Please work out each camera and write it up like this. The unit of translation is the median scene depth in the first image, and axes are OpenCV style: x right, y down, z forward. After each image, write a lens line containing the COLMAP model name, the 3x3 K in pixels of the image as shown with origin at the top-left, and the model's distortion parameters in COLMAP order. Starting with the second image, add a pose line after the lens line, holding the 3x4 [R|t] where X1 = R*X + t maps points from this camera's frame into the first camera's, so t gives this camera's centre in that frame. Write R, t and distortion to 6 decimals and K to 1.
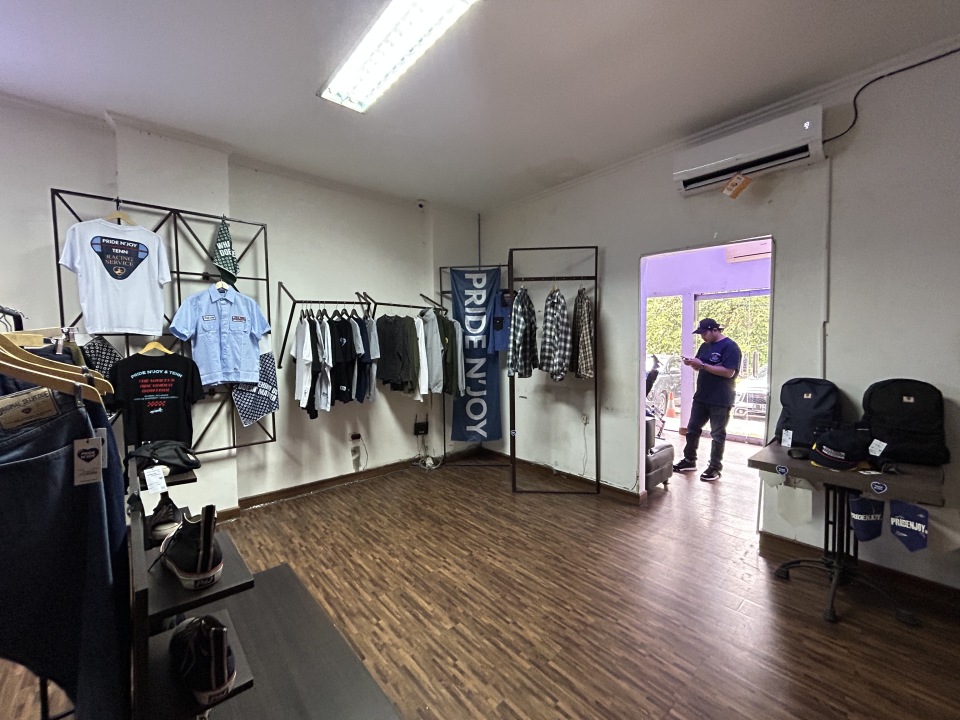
lens RADIAL K [[391.9, 0, 473.7], [0, 391.9, 358.9], [0, 0, 1]] dist [-0.000886, -0.000230]
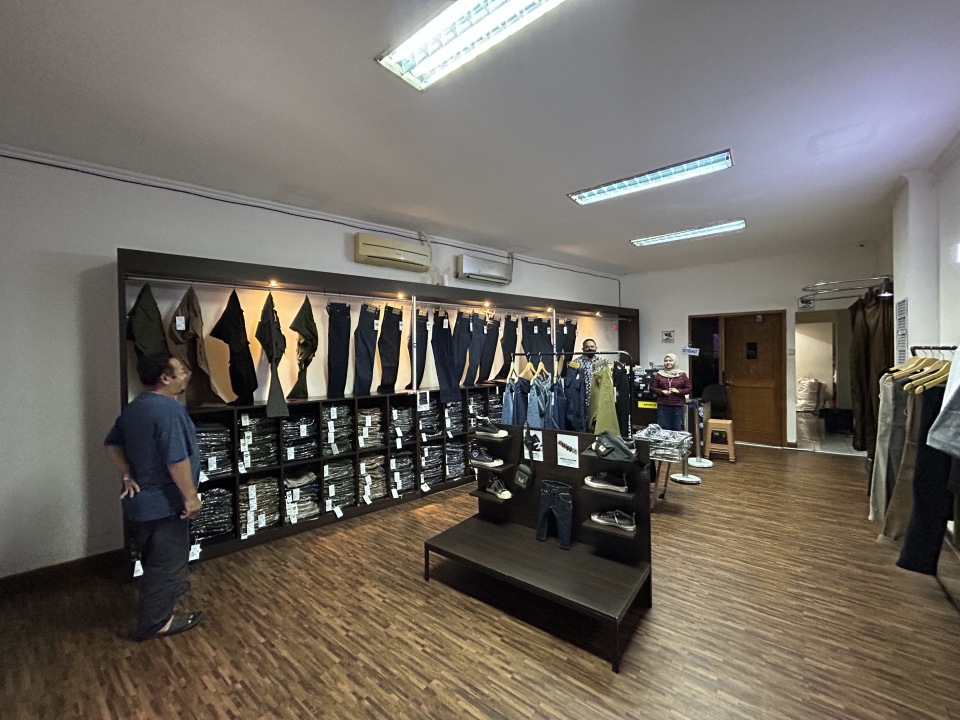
lens RADIAL K [[391.9, 0, 475.5], [0, 391.9, 360.4], [0, 0, 1]] dist [-0.000886, -0.000230]
pose [[-0.983900, 0.030630, -0.176075, -0.019049], [0.020241, 0.997963, 0.060501, -0.132156], [0.177569, 0.055964, -0.982516, 1.871914]]
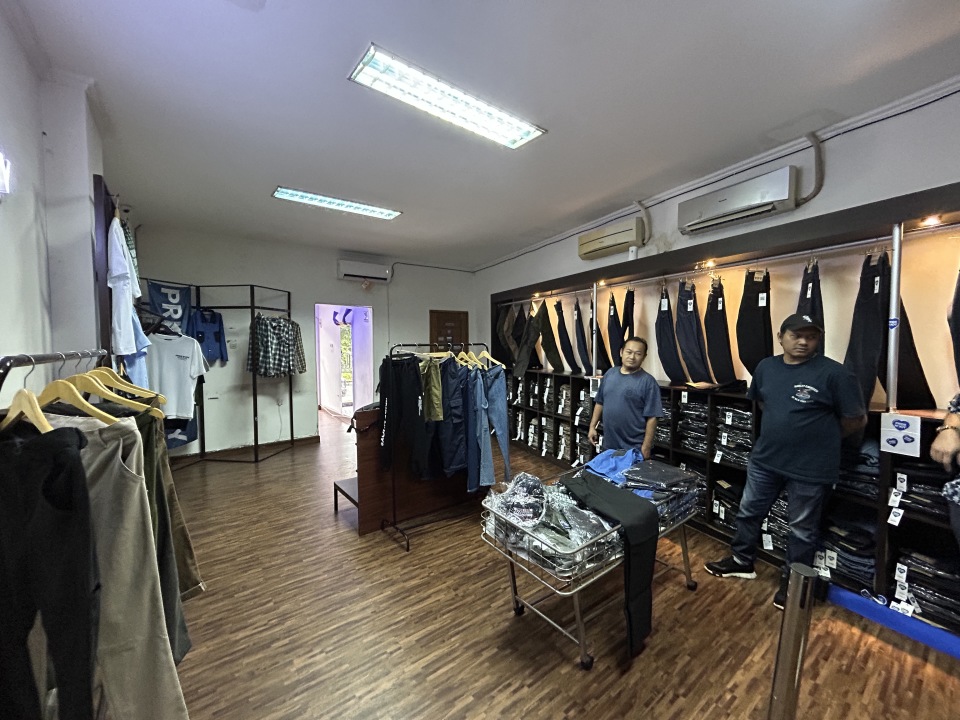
lens RADIAL K [[391.9, 0, 474.9], [0, 391.9, 354.7], [0, 0, 1]] dist [-0.000886, -0.000230]
pose [[0.077362, -0.027088, 0.996635, -2.236626], [0.050803, 0.998439, 0.023193, -0.050781], [-0.995708, 0.048837, 0.078618, 0.232605]]
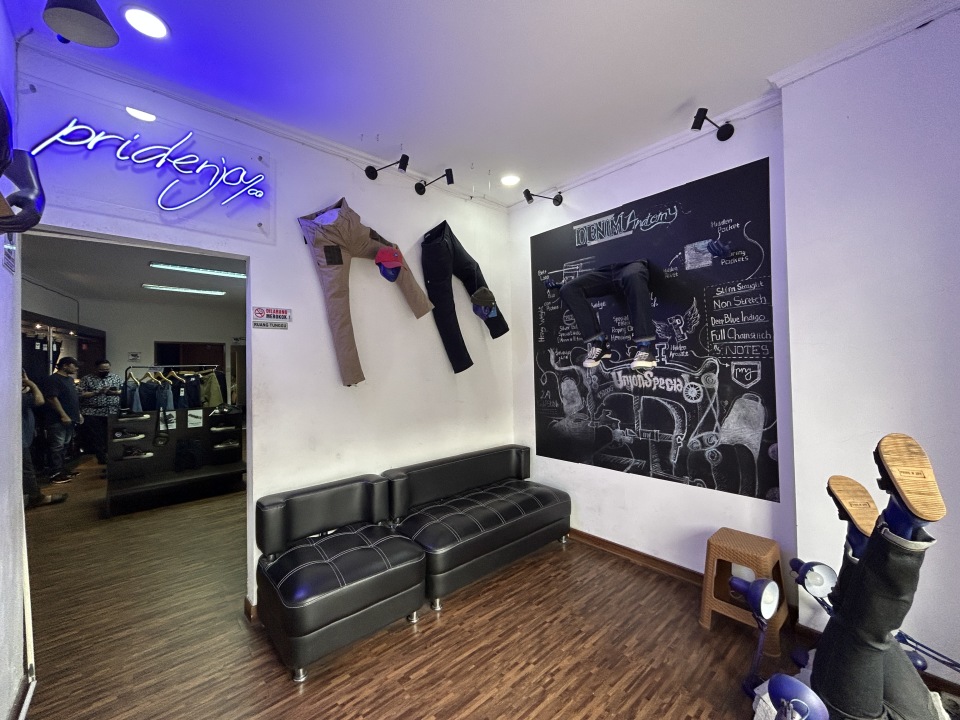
lens RADIAL K [[391.9, 0, 478.1], [0, 391.9, 359.7], [0, 0, 1]] dist [-0.000886, -0.000230]
pose [[-0.003394, -0.000587, -0.999994, 1.901664], [-0.022171, 0.999754, -0.000512, -0.147914], [0.999748, 0.022169, -0.003406, 2.420261]]
